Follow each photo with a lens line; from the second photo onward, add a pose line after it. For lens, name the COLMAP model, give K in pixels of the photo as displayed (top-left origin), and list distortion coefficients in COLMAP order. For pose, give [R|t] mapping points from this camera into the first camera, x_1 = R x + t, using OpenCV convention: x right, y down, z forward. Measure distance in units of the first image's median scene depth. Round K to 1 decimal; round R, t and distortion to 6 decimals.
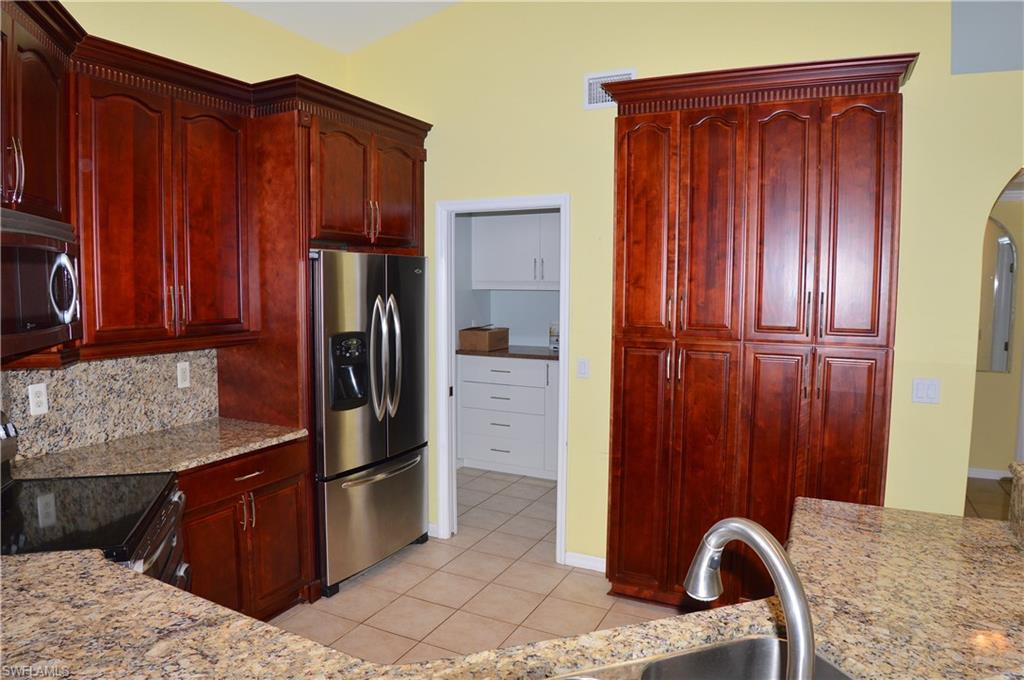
lens RADIAL K [[648.0, 0, 514.3], [0, 648.0, 339.7], [0, 0, 1]] dist [-0.092648, 0.004937]
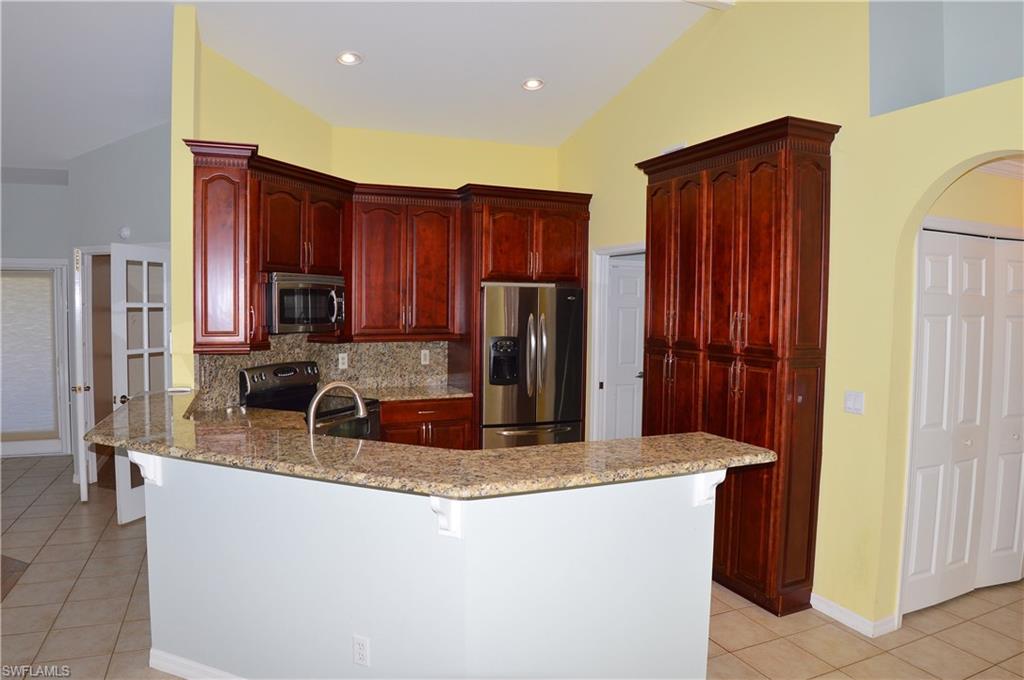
lens RADIAL K [[648.0, 0, 514.3], [0, 648.0, 339.7], [0, 0, 1]] dist [-0.092648, 0.004937]
pose [[0.766407, 0.035513, -0.641373, 0.882589], [-0.061113, 0.997973, -0.017770, 0.026090], [0.639441, 0.052816, 0.767024, -0.238450]]
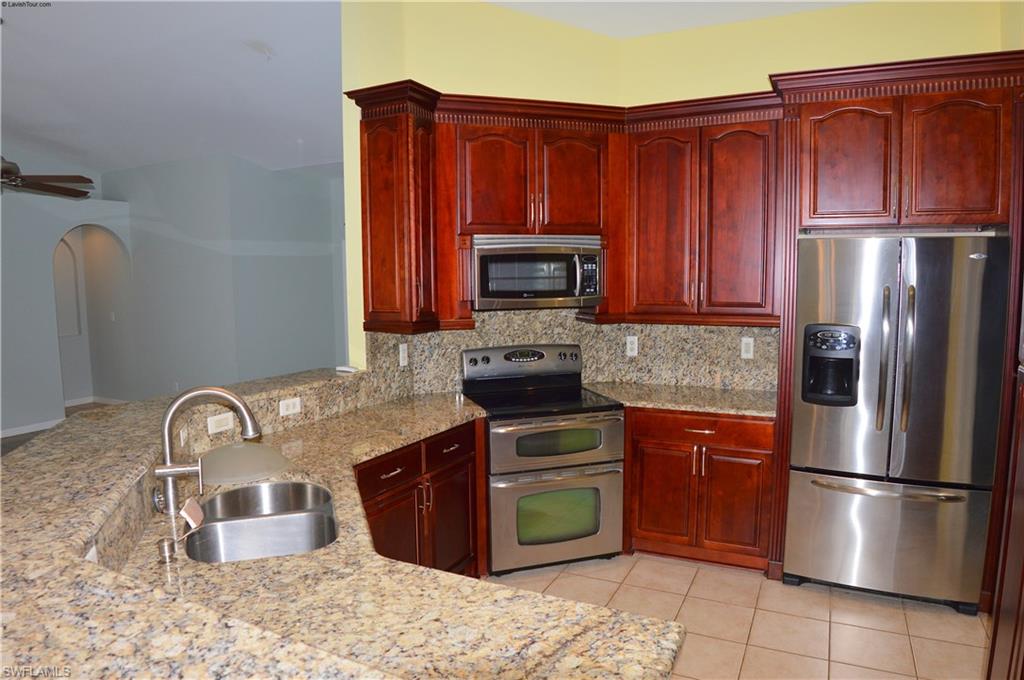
lens RADIAL K [[648.0, 0, 514.3], [0, 648.0, 339.7], [0, 0, 1]] dist [-0.092648, 0.004937]
pose [[0.000565, 0.097038, -0.995280, 0.742192], [-0.076228, 0.992389, 0.096713, -0.047770], [0.997090, 0.075814, 0.007957, 0.594049]]
